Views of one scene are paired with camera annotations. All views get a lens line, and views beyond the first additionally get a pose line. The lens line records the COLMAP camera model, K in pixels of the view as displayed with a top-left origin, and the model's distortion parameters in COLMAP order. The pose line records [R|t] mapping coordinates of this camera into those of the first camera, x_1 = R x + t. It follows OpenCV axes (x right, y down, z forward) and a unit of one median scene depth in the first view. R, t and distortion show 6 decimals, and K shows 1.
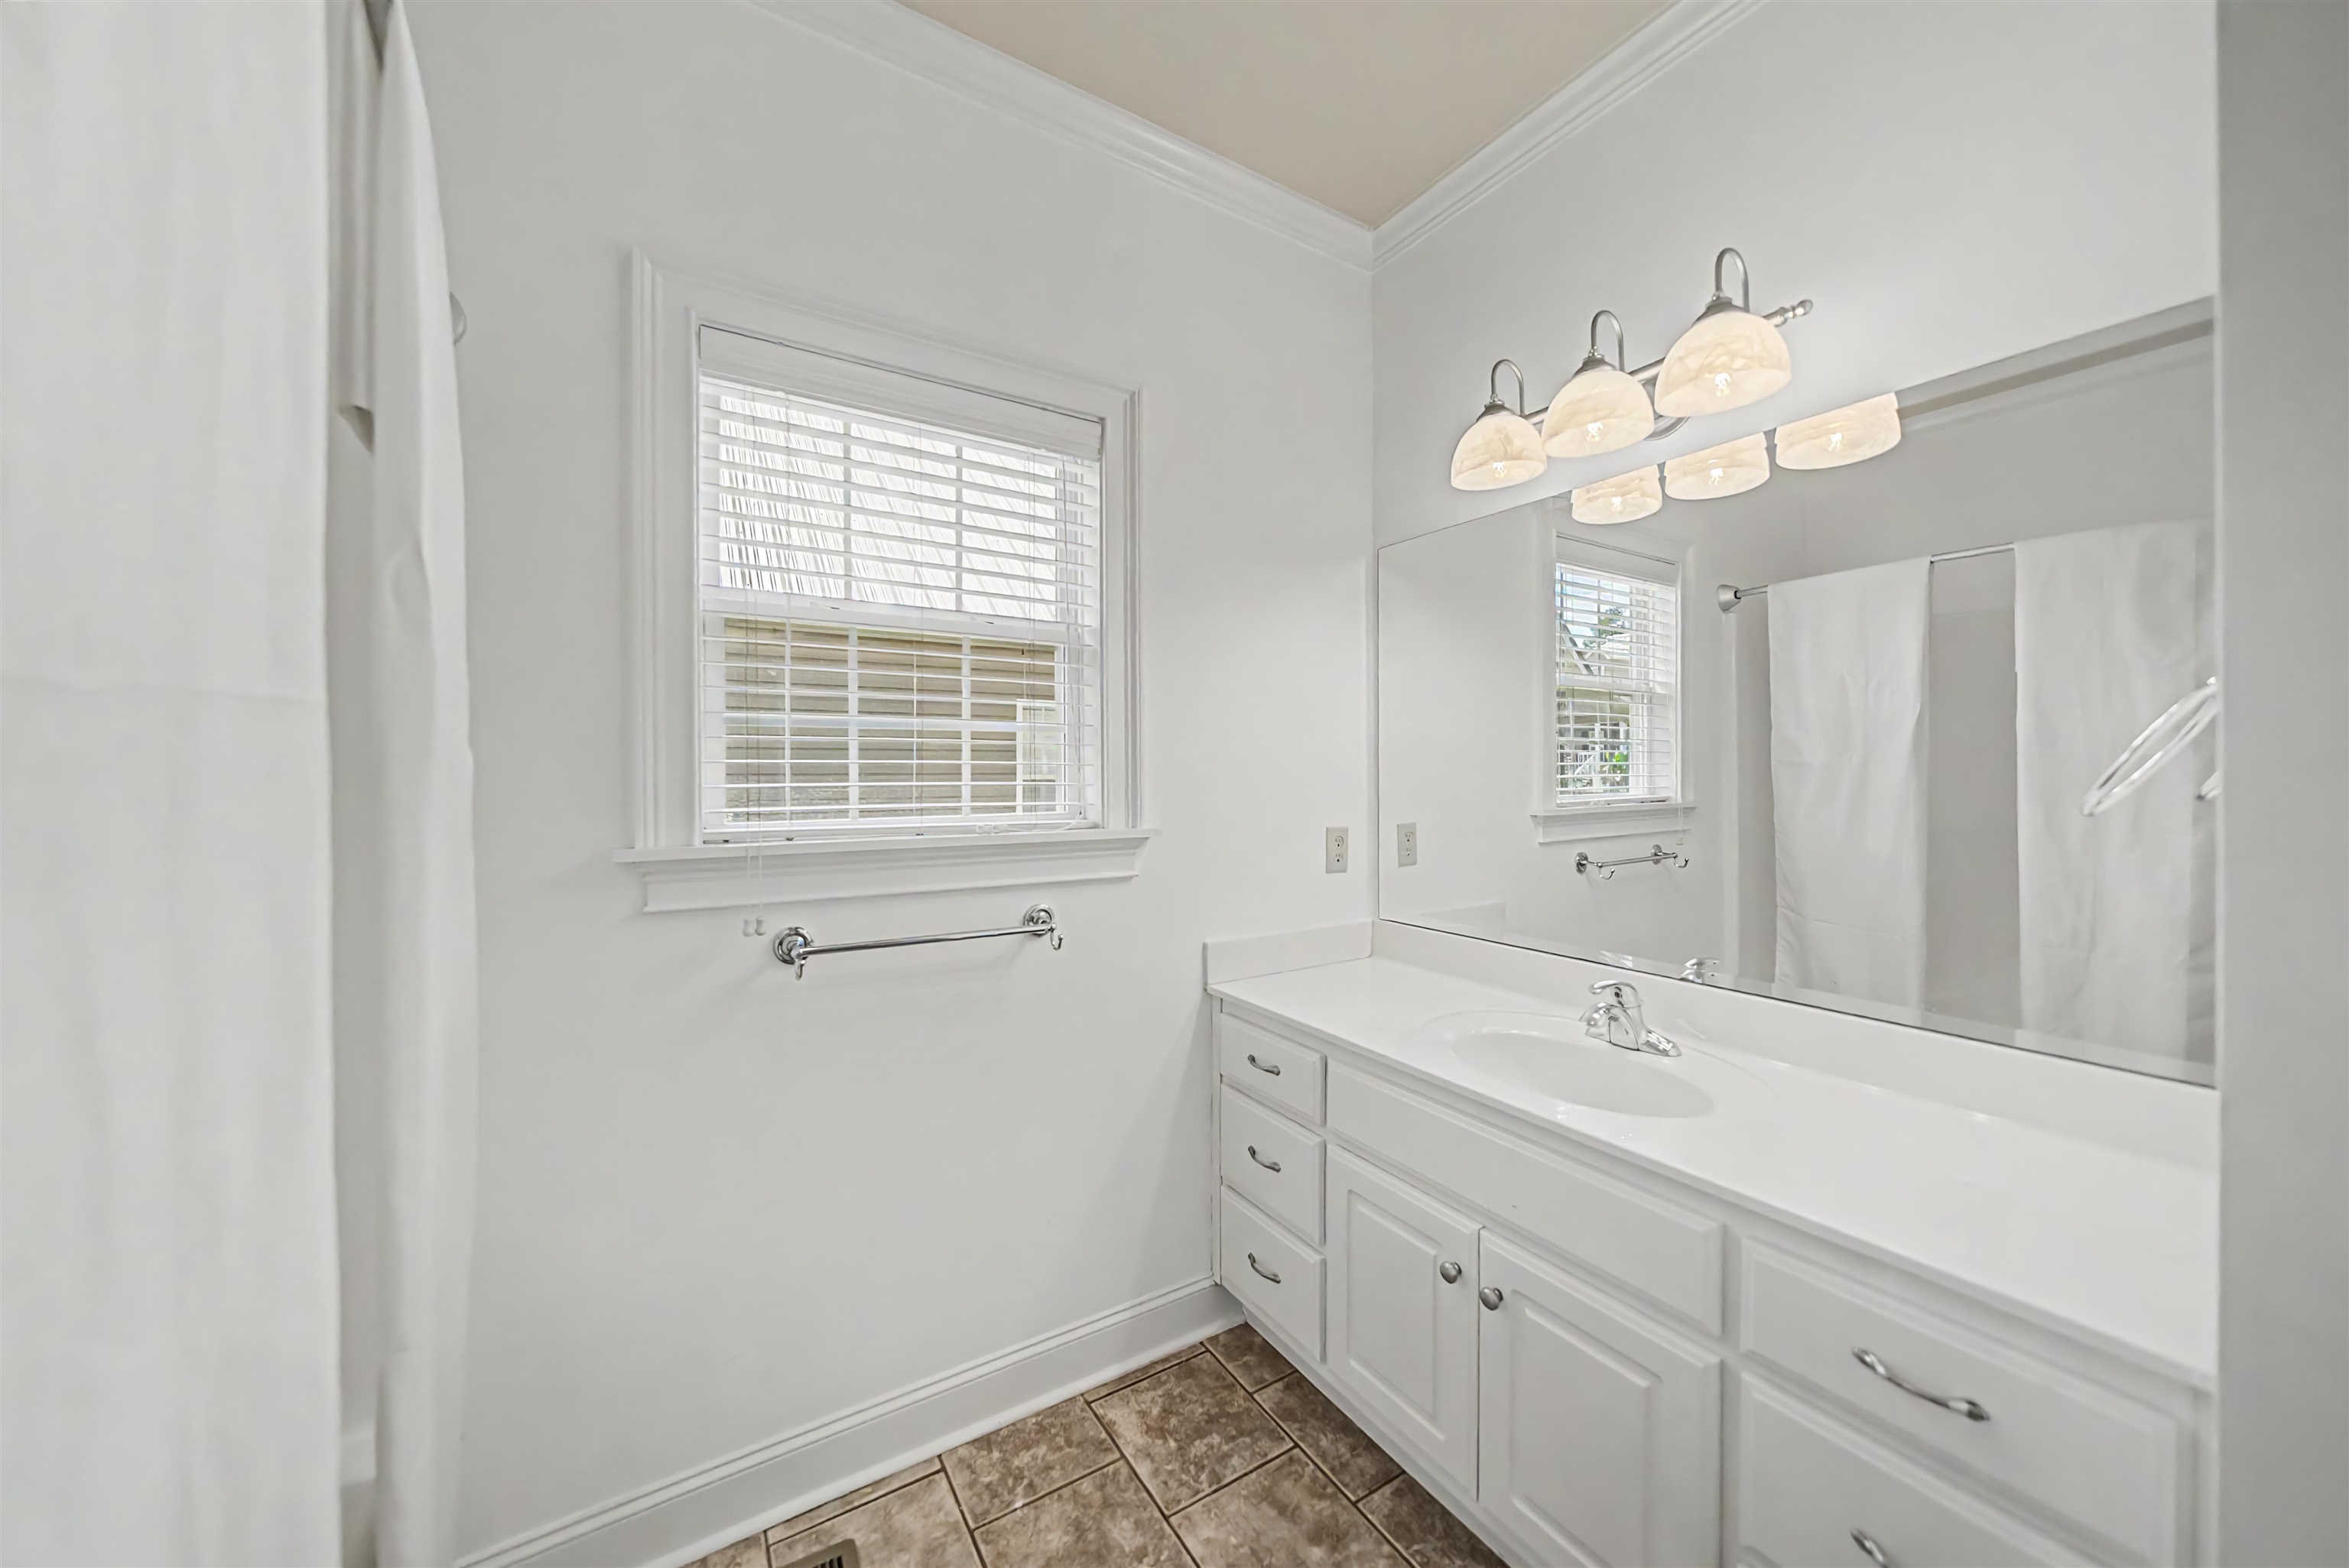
lens RADIAL K [[817.8, 0, 1159.3], [0, 817.8, 779.5], [0, 0, 1]] dist [-0.002125, -0.000118]
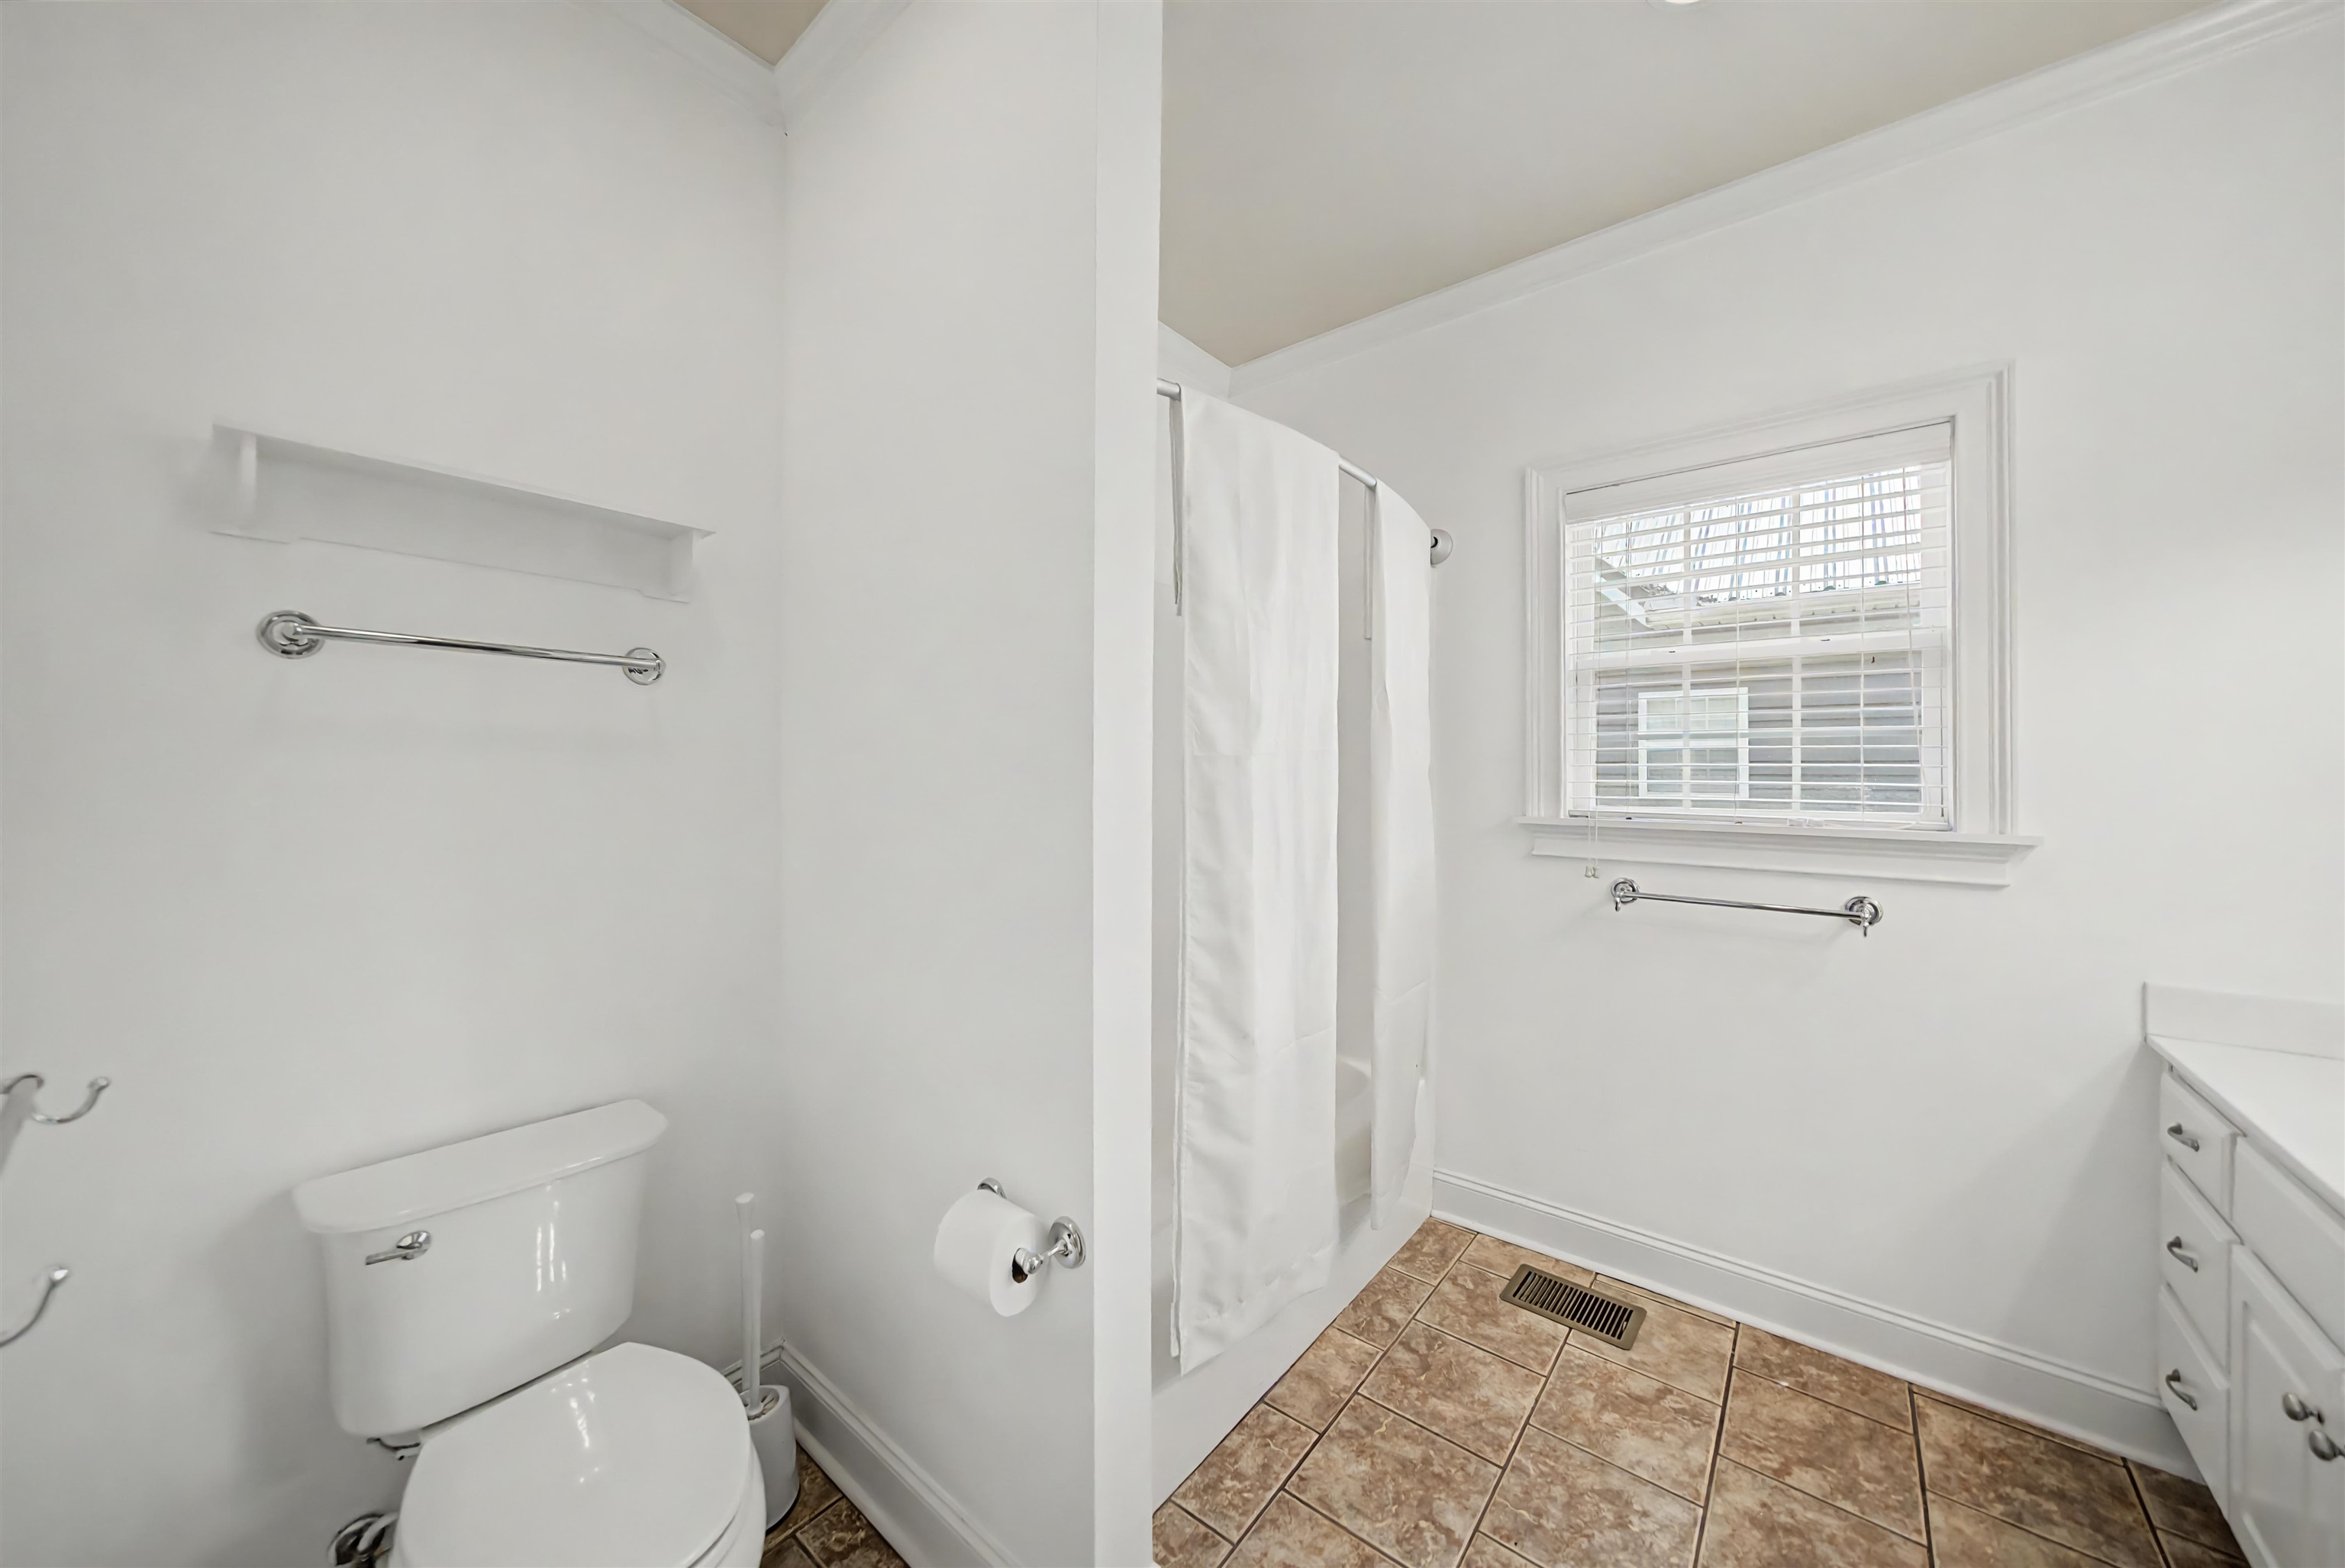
lens RADIAL K [[816.5, 0, 1157.3], [0, 816.5, 779.5], [0, 0, 1]] dist [-0.002125, -0.000118]
pose [[0.330494, 0.013004, -0.943718, 0.555263], [-0.012052, 0.999882, 0.009558, 0.000137], [0.943731, 0.008215, 0.330612, -0.234610]]
